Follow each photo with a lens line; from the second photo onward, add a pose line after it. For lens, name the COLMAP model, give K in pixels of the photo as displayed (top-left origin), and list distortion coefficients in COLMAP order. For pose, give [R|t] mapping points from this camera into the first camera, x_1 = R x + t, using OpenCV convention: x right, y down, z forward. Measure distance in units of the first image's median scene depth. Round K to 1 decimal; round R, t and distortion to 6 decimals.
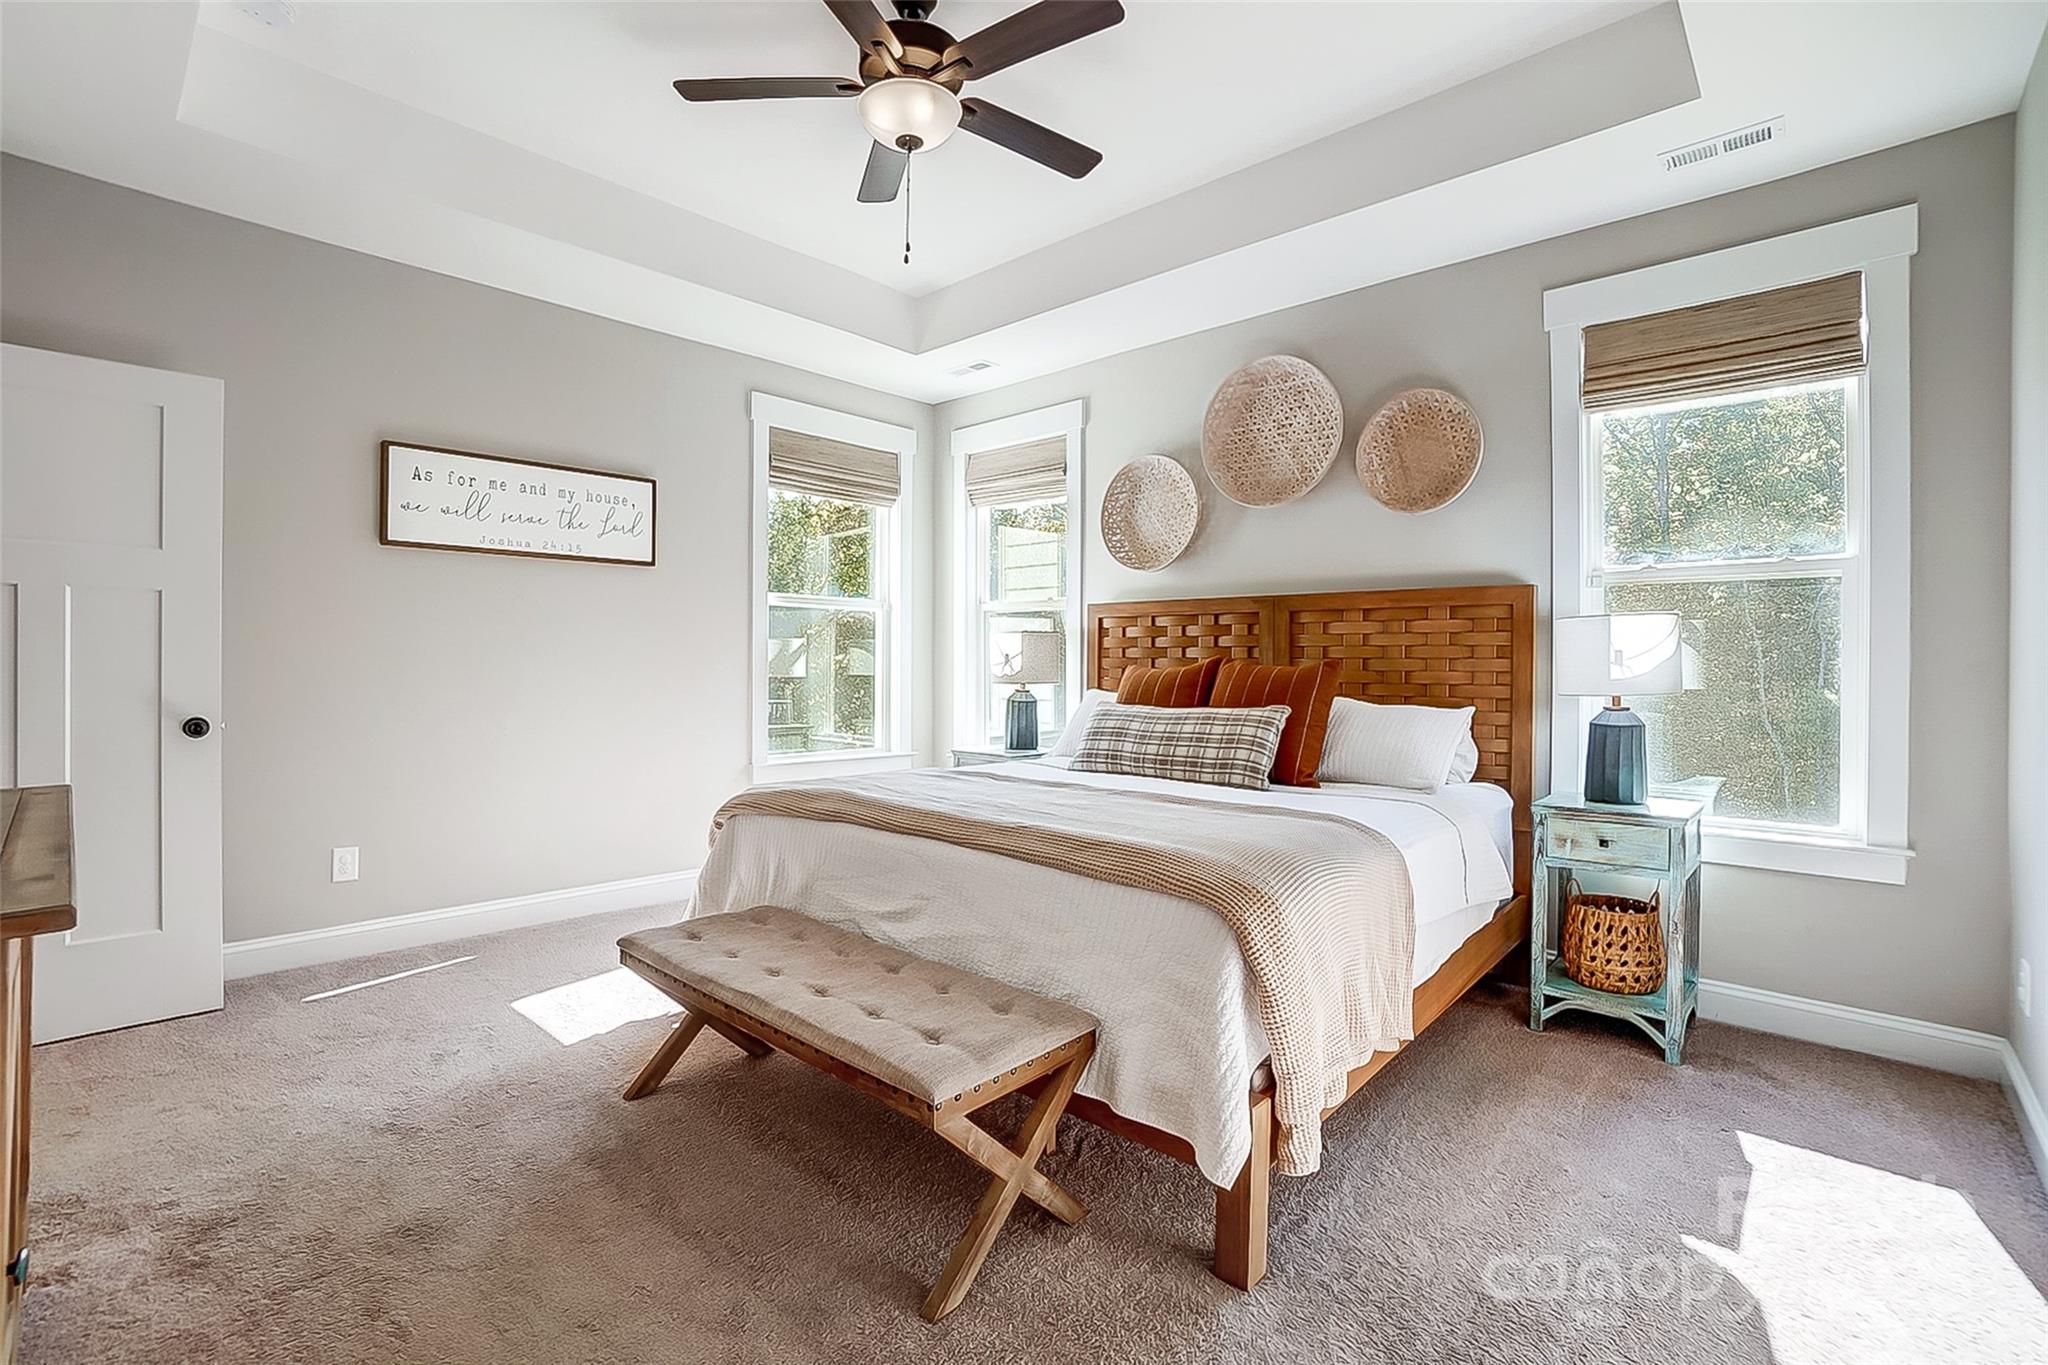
lens RADIAL K [[920.8, 0, 1020.3], [0, 920.8, 658.0], [0, 0, 1]] dist [-0.060150, 0.020309]
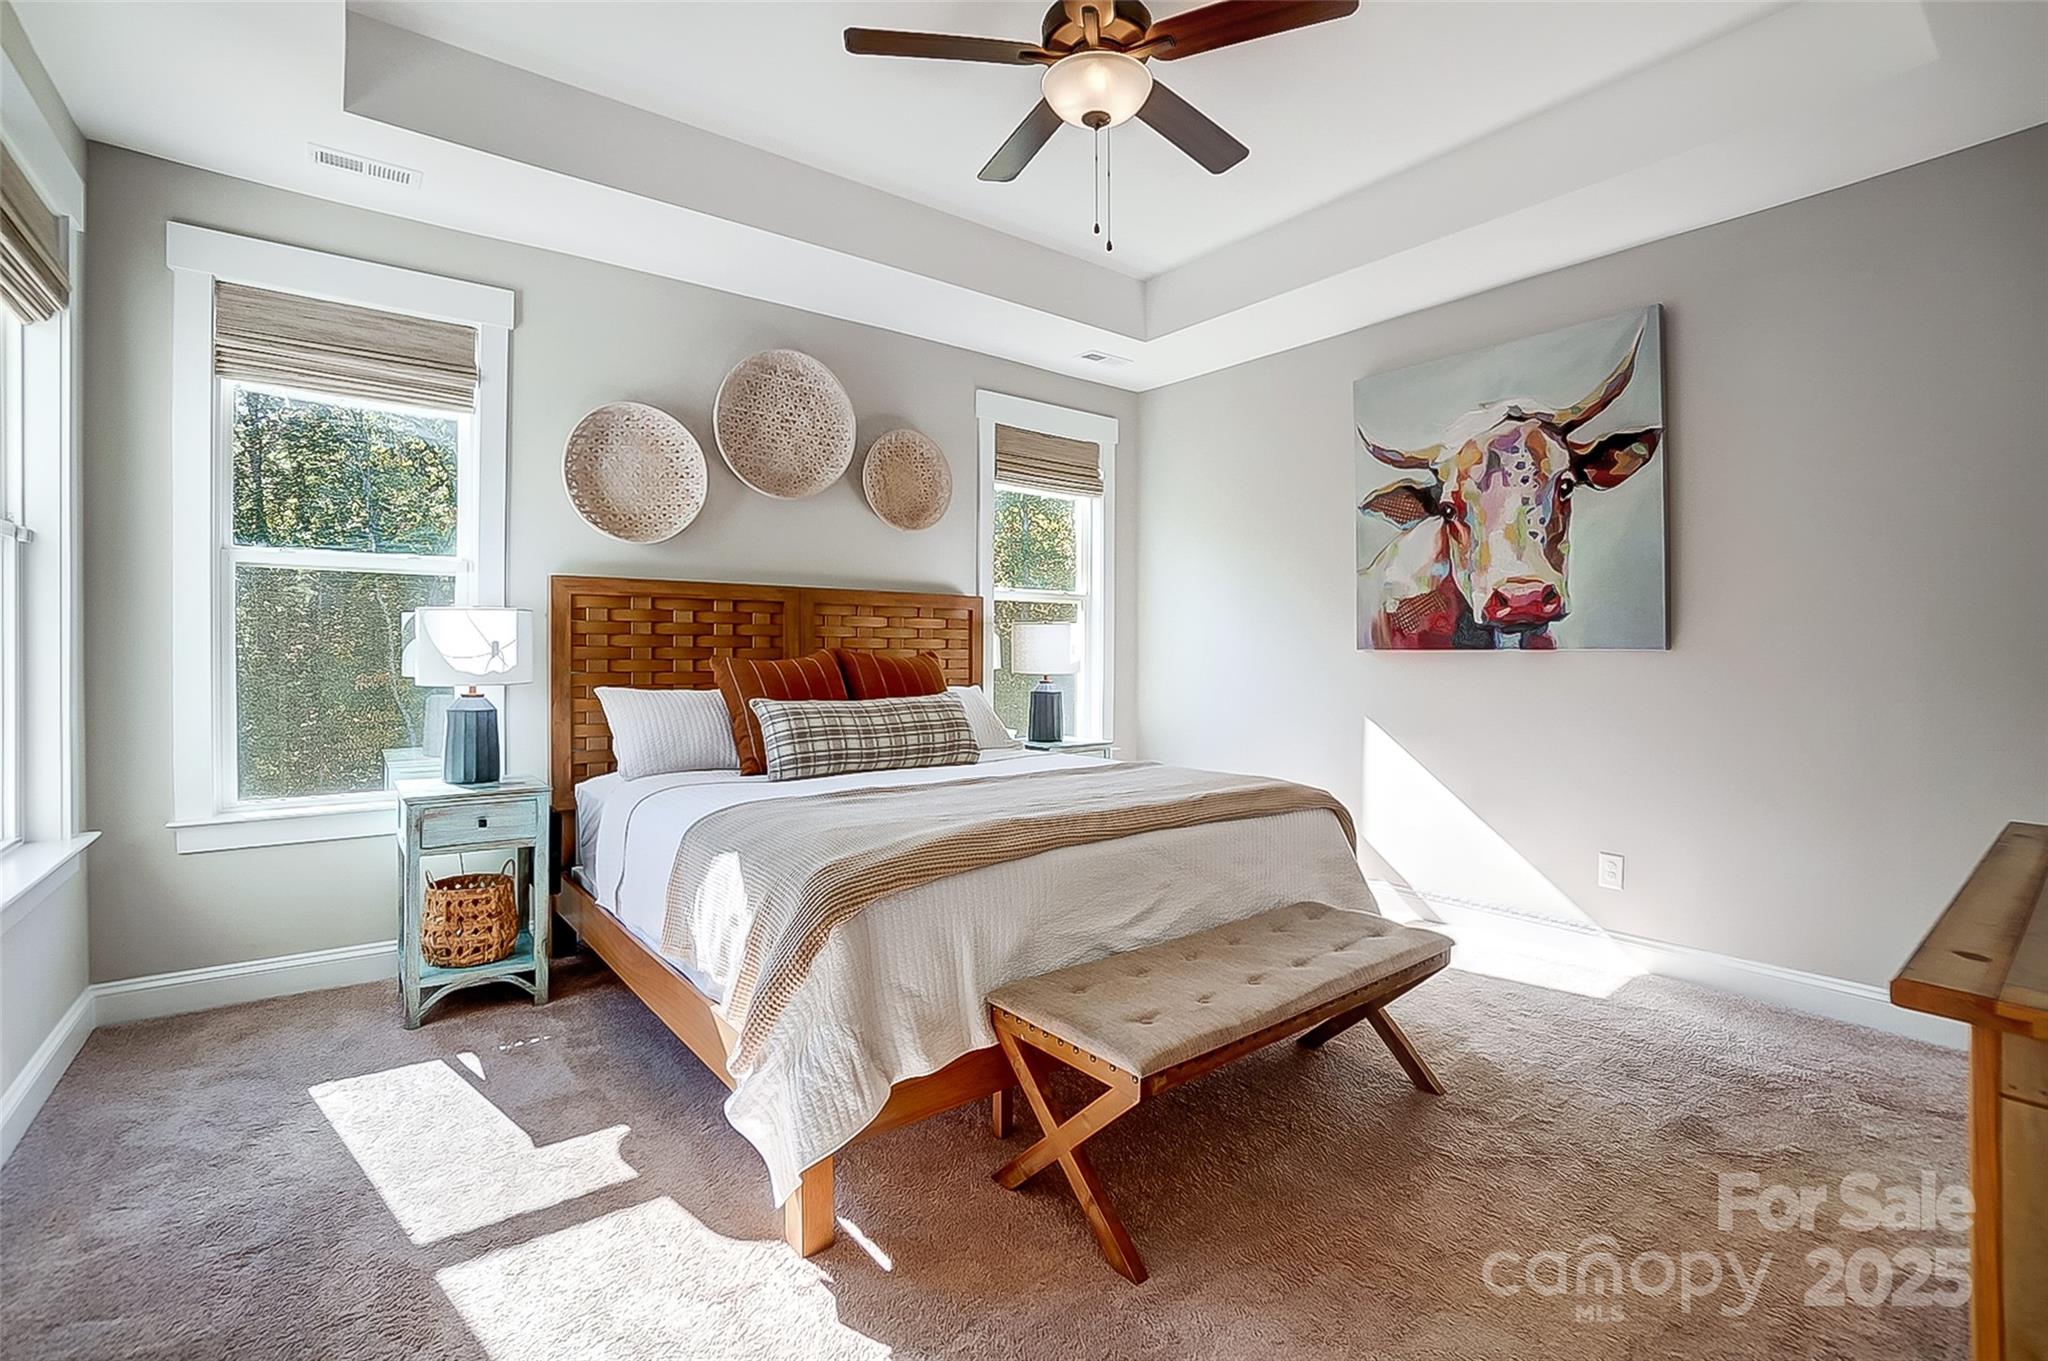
lens RADIAL K [[907.0, 0, 1018.6], [0, 907.0, 661.7], [0, 0, 1]] dist [-0.074432, 0.026985]
pose [[0.166105, -0.021598, 0.985872, -0.695200], [-0.014731, 0.999594, 0.024380, -0.013103], [-0.985998, -0.018572, 0.165719, 0.596837]]
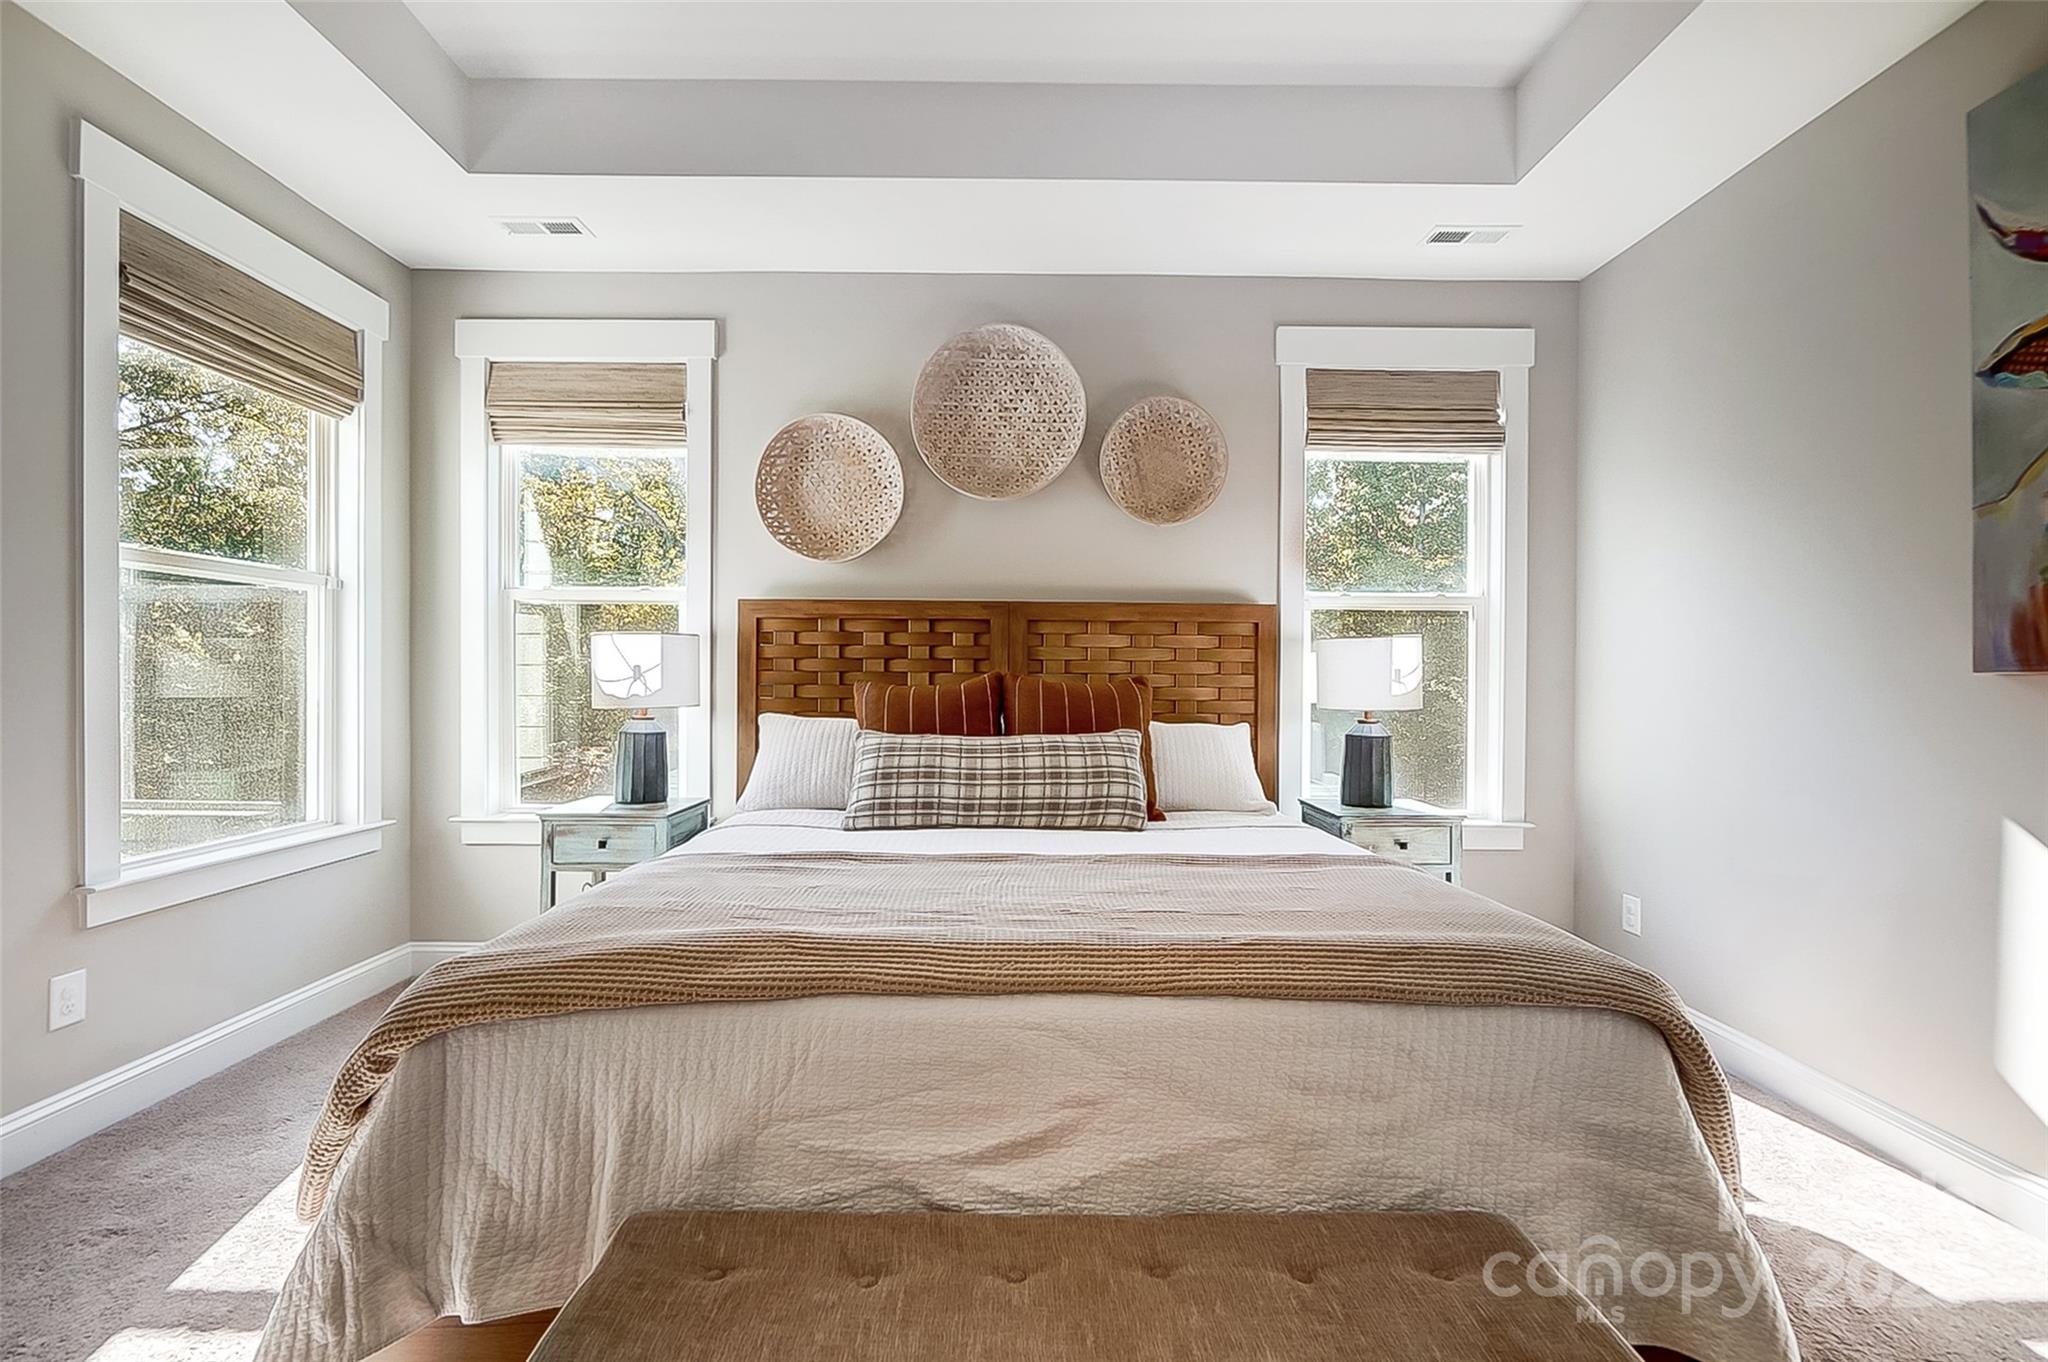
lens RADIAL K [[893.3, 0, 1018.9], [0, 893.3, 682.7], [0, 0, 1]] dist [-0.002209, -0.004267]
pose [[0.730012, -0.005715, 0.683410, -0.305205], [-0.006635, 0.999859, 0.015448, -0.003942], [-0.683402, -0.015812, 0.729871, 0.374874]]
